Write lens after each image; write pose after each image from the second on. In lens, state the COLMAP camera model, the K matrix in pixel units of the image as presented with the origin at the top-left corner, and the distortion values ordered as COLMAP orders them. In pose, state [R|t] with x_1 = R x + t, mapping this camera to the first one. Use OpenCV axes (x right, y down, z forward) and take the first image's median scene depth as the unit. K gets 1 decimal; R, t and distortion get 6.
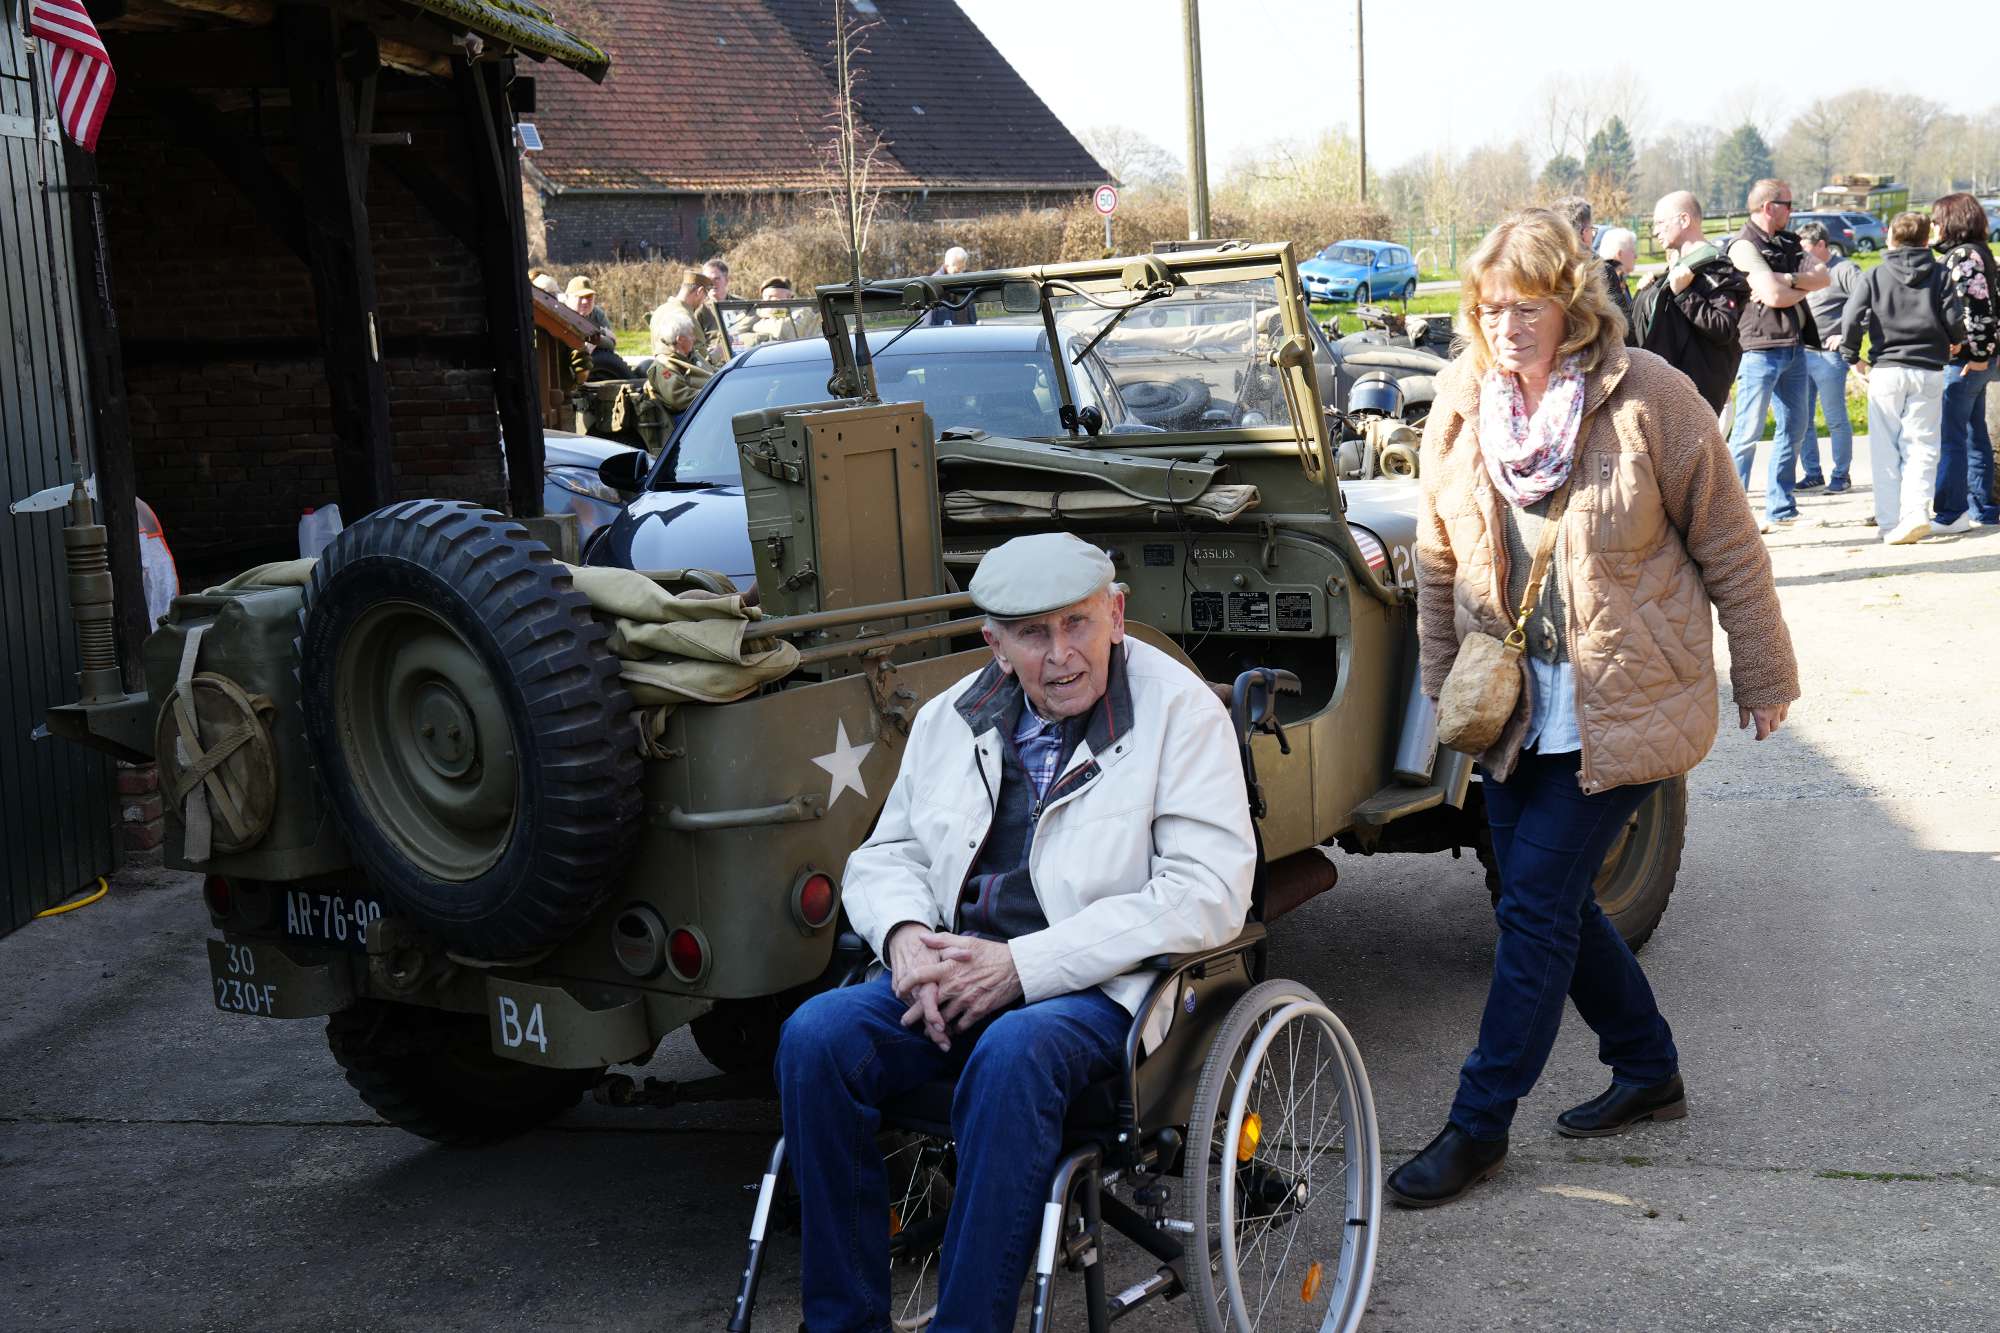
lens RADIAL K [[2876.9, 0, 1000.0], [0, 2876.9, 666.5], [0, 0, 1]] dist [0.192711, 0.126068]
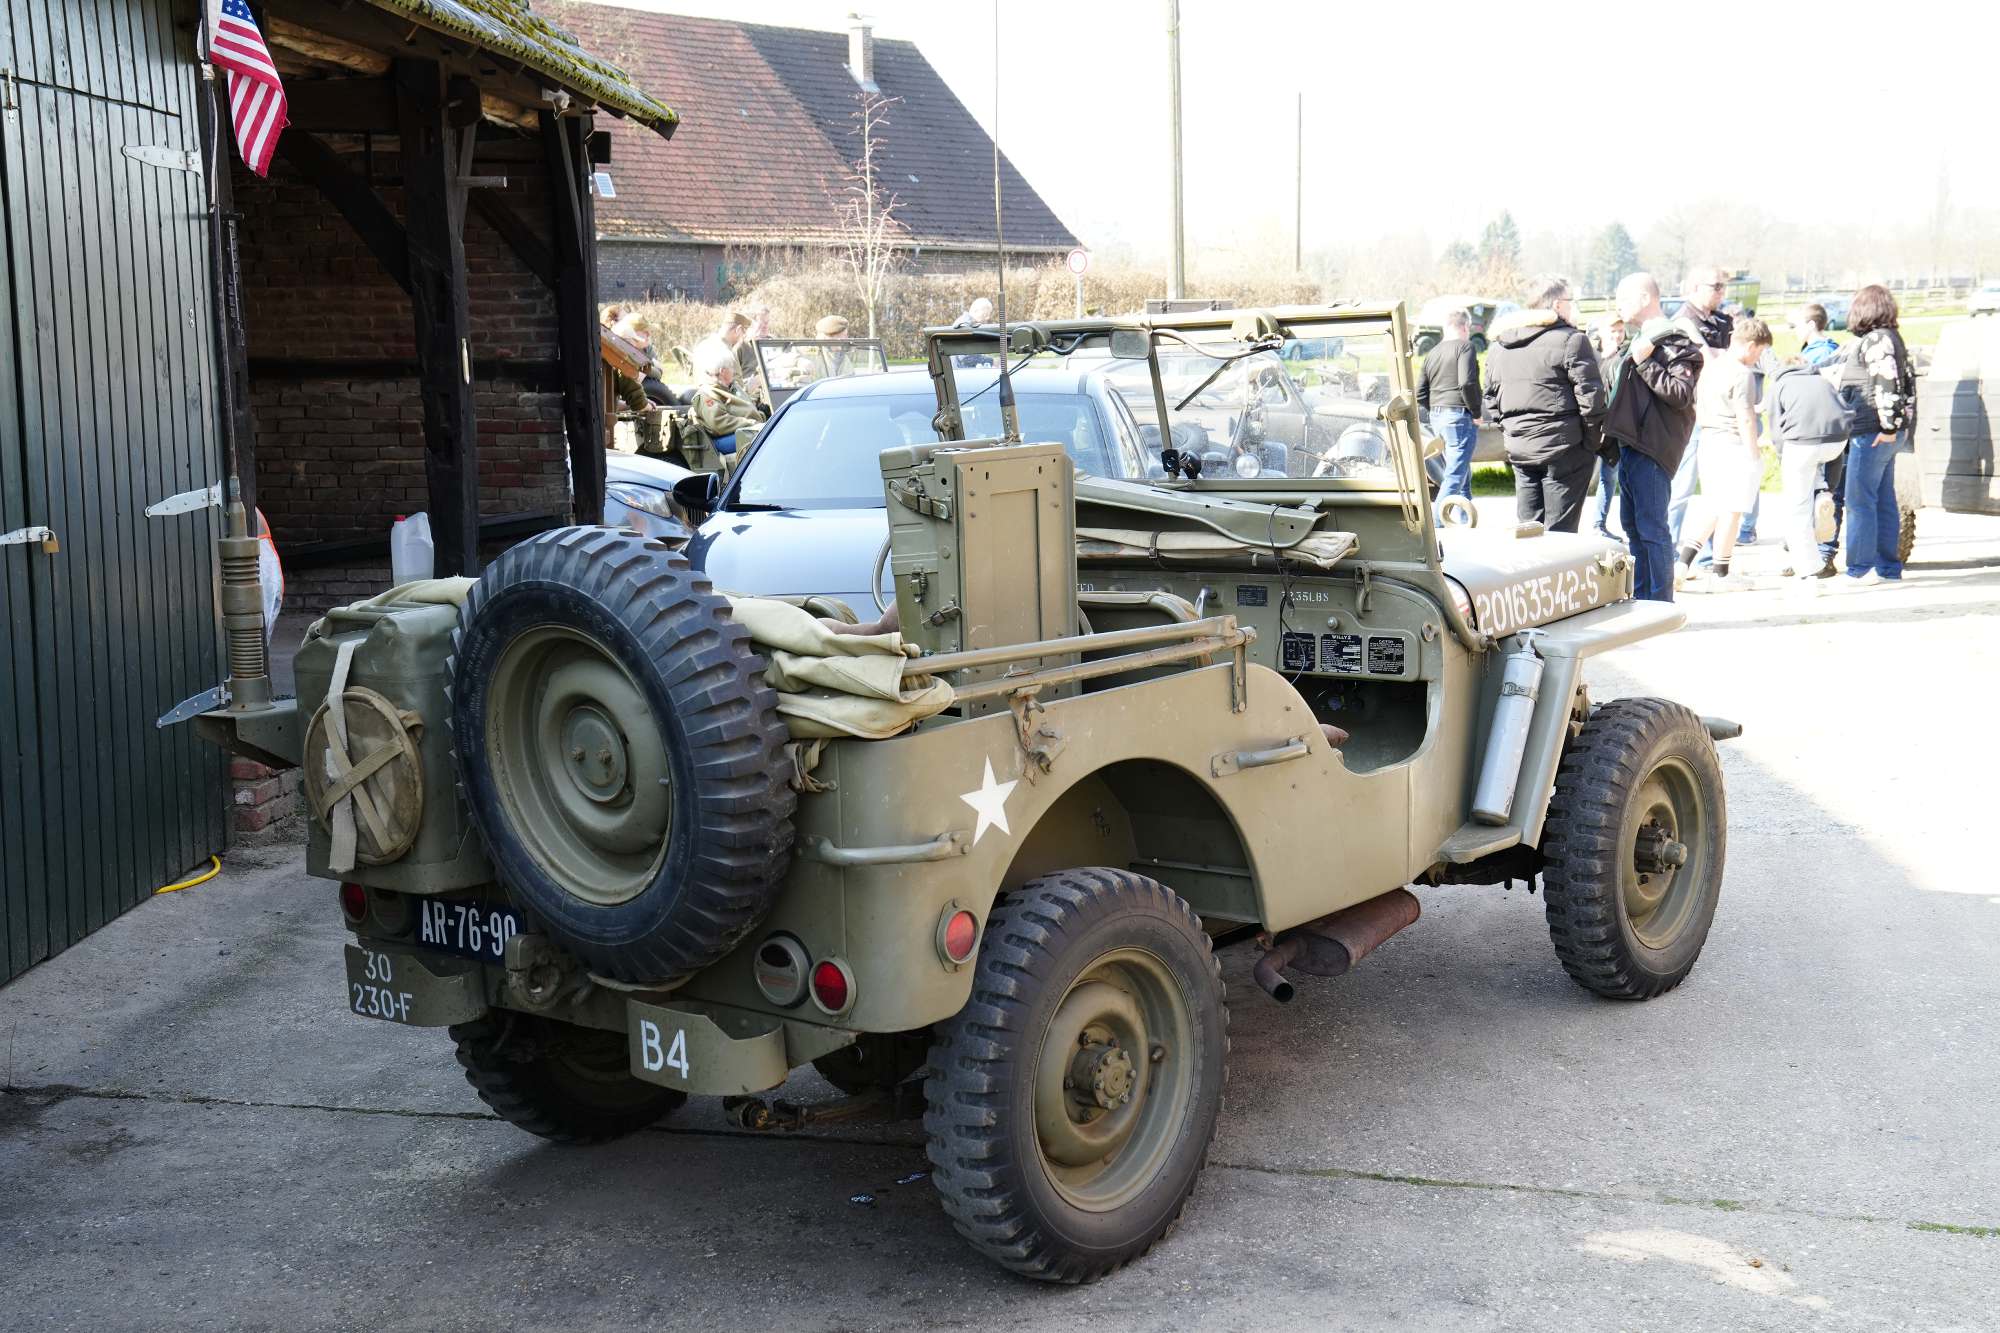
lens RADIAL K [[2492.0, 0, 1000.0], [0, 2492.0, 666.5], [0, 0, 1]] dist [0.114667, 0.013816]
pose [[0.999294, 0.032821, 0.018280, -0.054386], [-0.032841, 0.999460, 0.000785, -0.011239], [-0.018245, -0.001385, 0.999833, 0.101892]]
